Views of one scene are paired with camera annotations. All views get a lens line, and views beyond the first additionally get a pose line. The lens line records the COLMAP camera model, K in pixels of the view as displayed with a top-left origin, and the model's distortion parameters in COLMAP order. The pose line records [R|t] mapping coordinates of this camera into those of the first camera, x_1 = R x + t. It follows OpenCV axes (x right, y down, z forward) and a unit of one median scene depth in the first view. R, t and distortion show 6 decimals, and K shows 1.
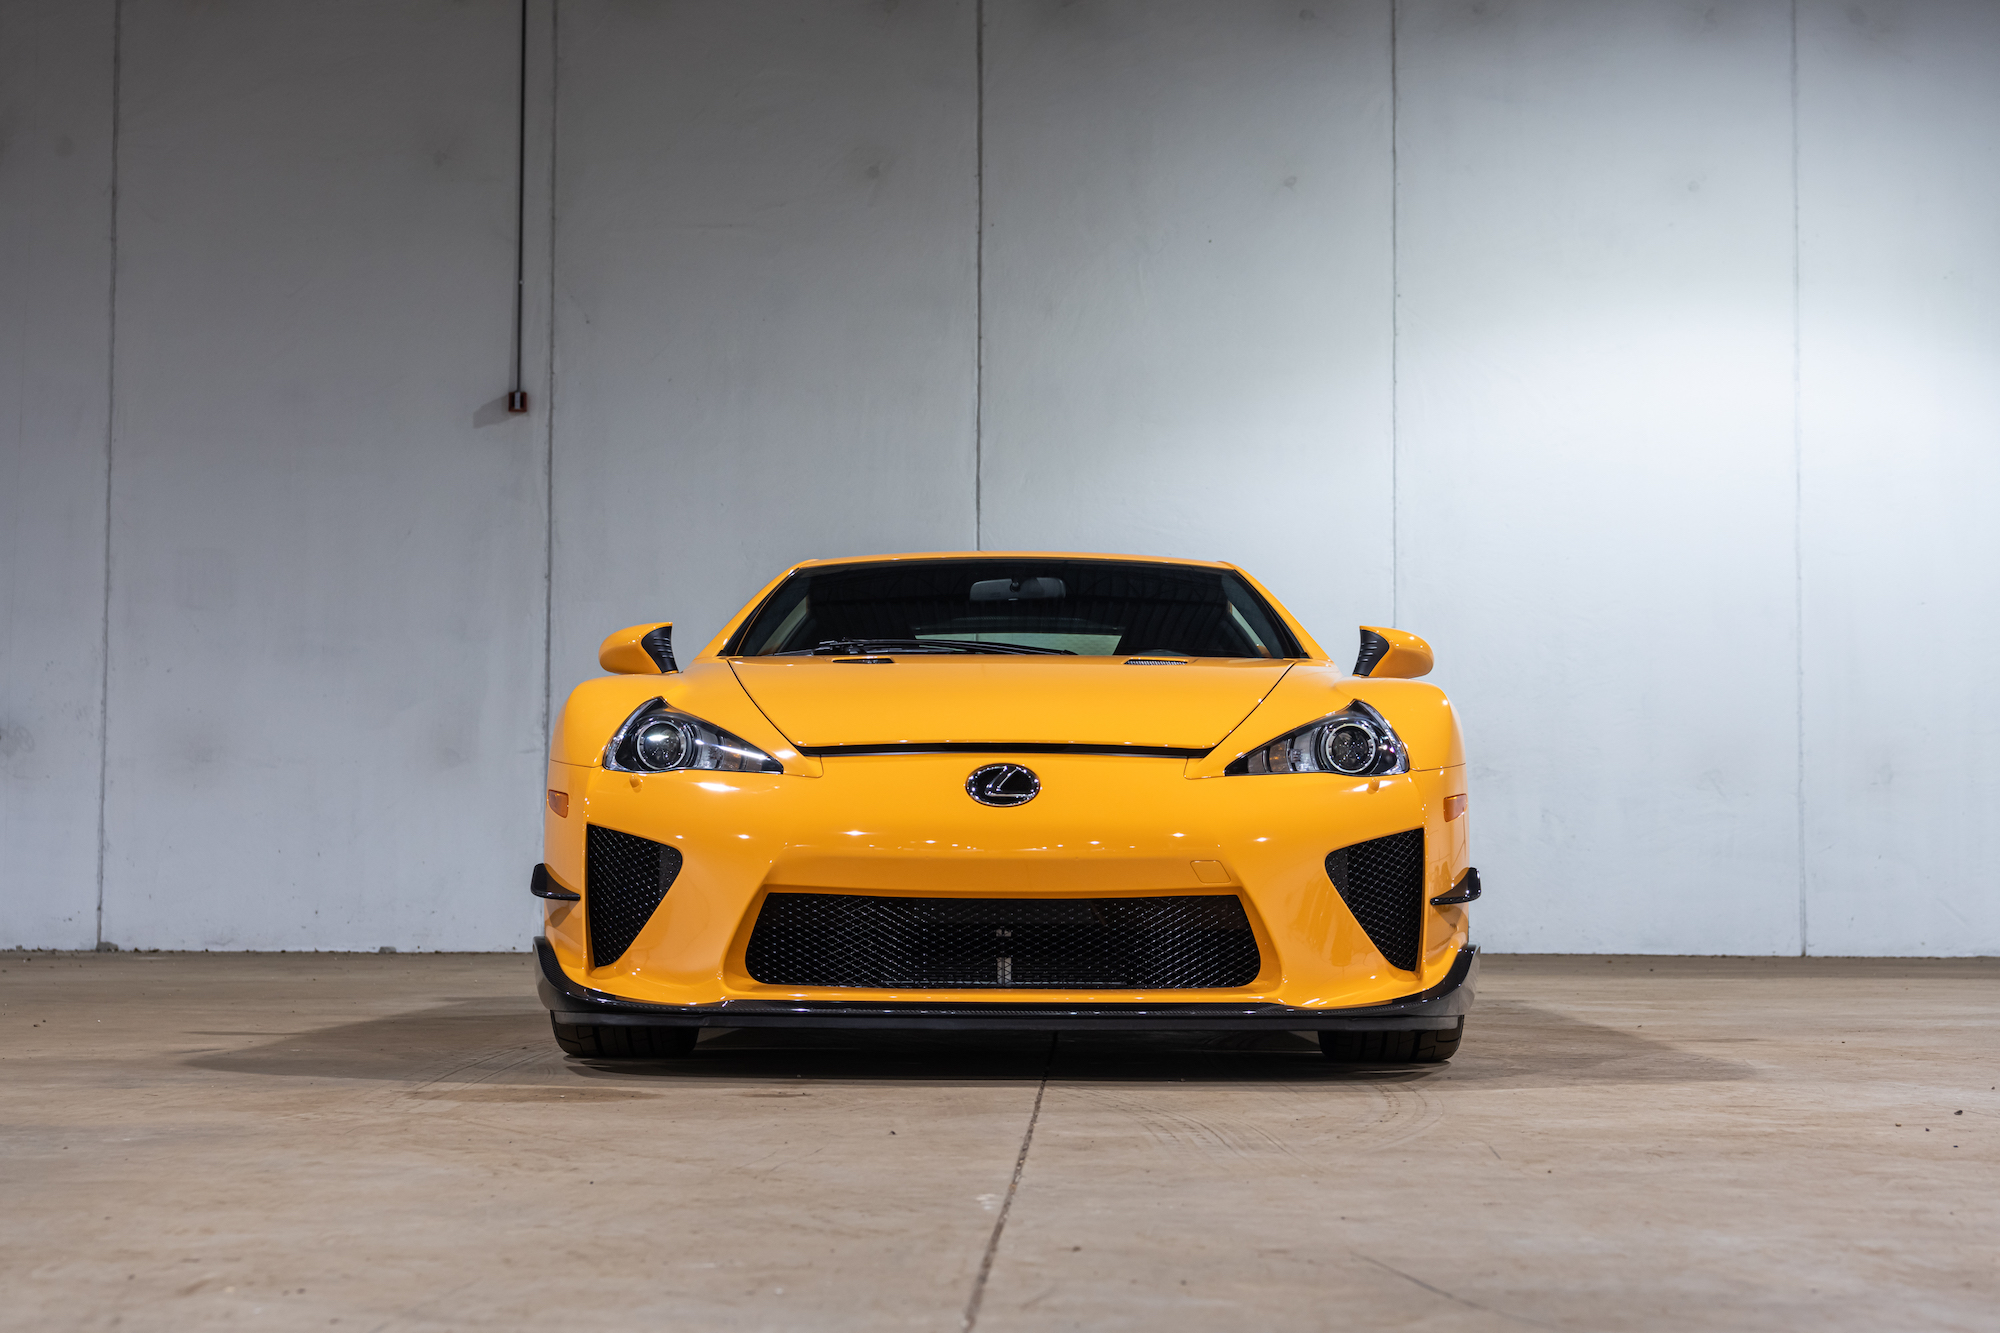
lens RADIAL K [[3666.7, 0, 1000.0], [0, 3666.7, 666.5], [0, 0, 1]] dist [0.184011, -1.140450]
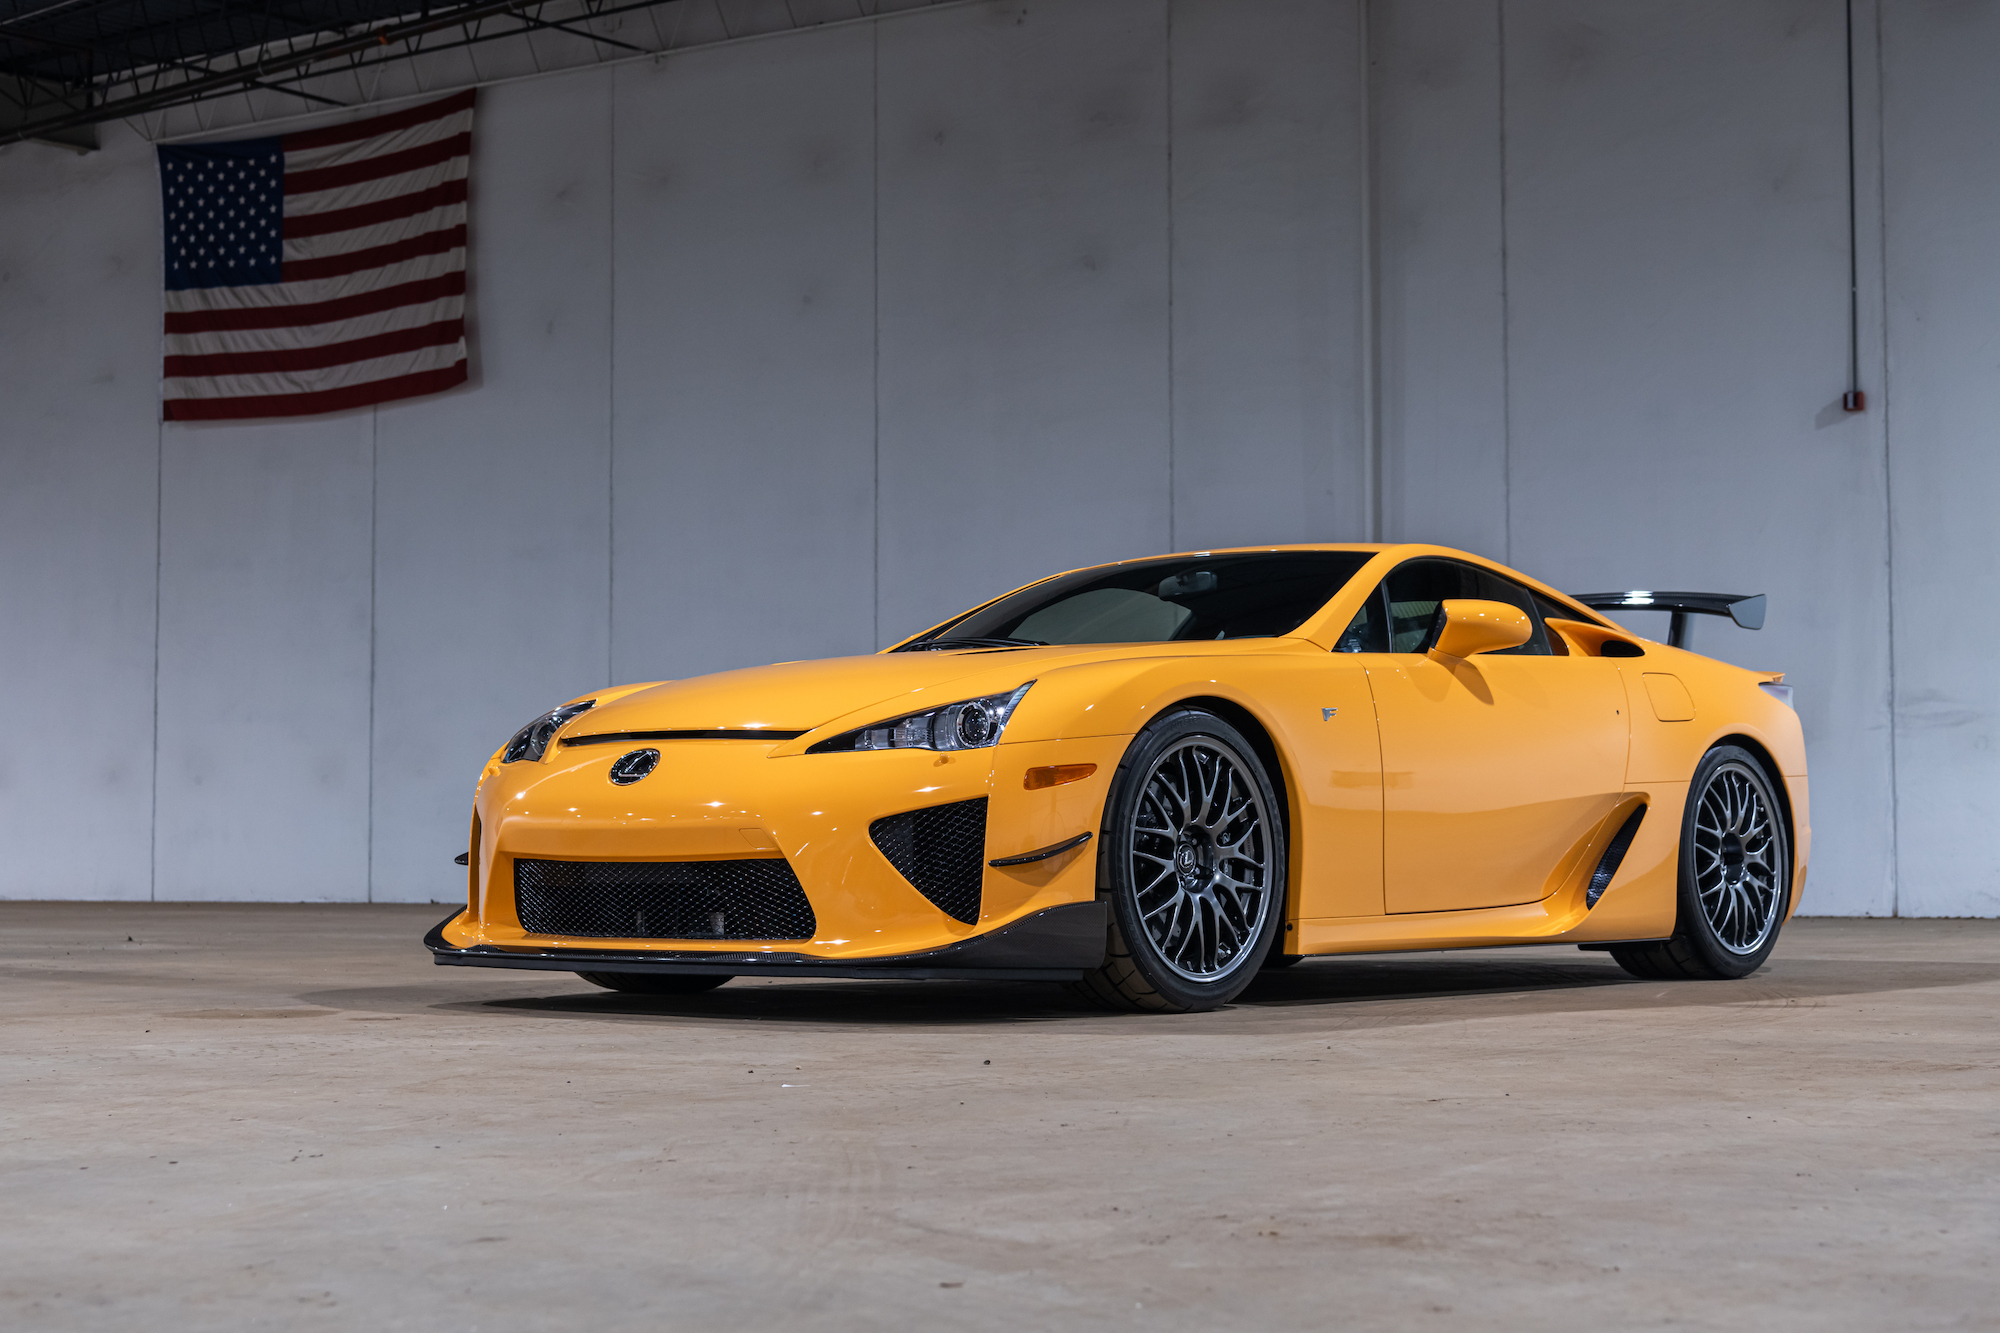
lens RADIAL K [[3372.5, 0, 1000.0], [0, 3372.5, 666.5], [0, 0, 1]] dist [-0.002958, 0.200167]
pose [[0.777608, -0.042777, -0.627293, 0.746564], [0.044069, 0.998937, -0.013492, 0.018680], [0.627203, -0.017152, 0.778667, 0.212454]]
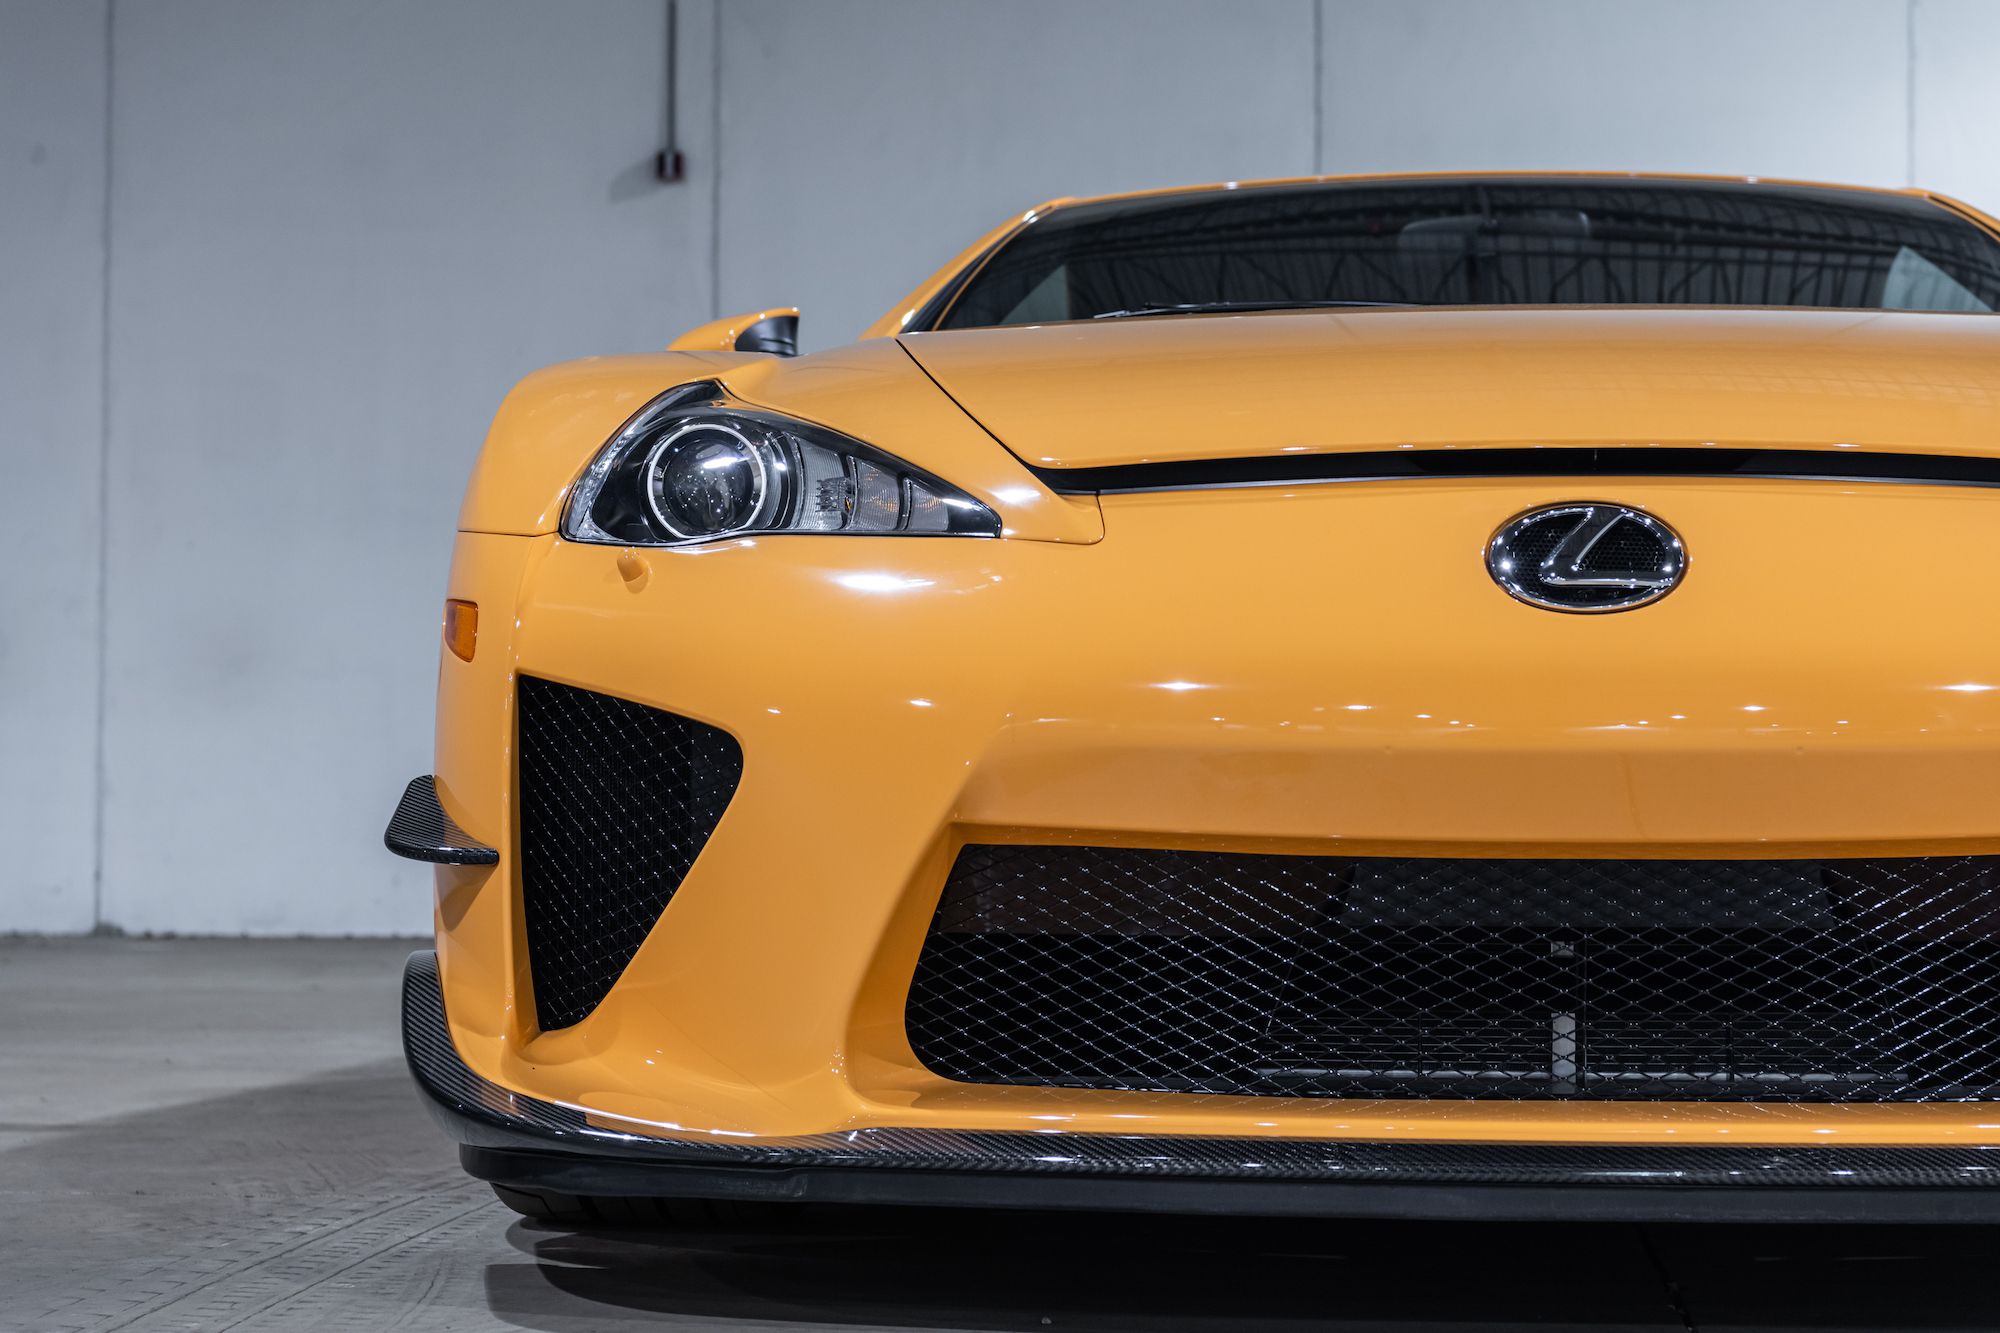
lens RADIAL K [[4084.2, 0, 1000.0], [0, 4084.2, 666.5], [0, 0, 1]] dist [0.005566, 0.335966]
pose [[0.997375, -0.004824, -0.072254, -0.027521], [0.005908, 0.999873, 0.014808, 0.035421], [0.072173, -0.015196, 0.997276, 0.556507]]
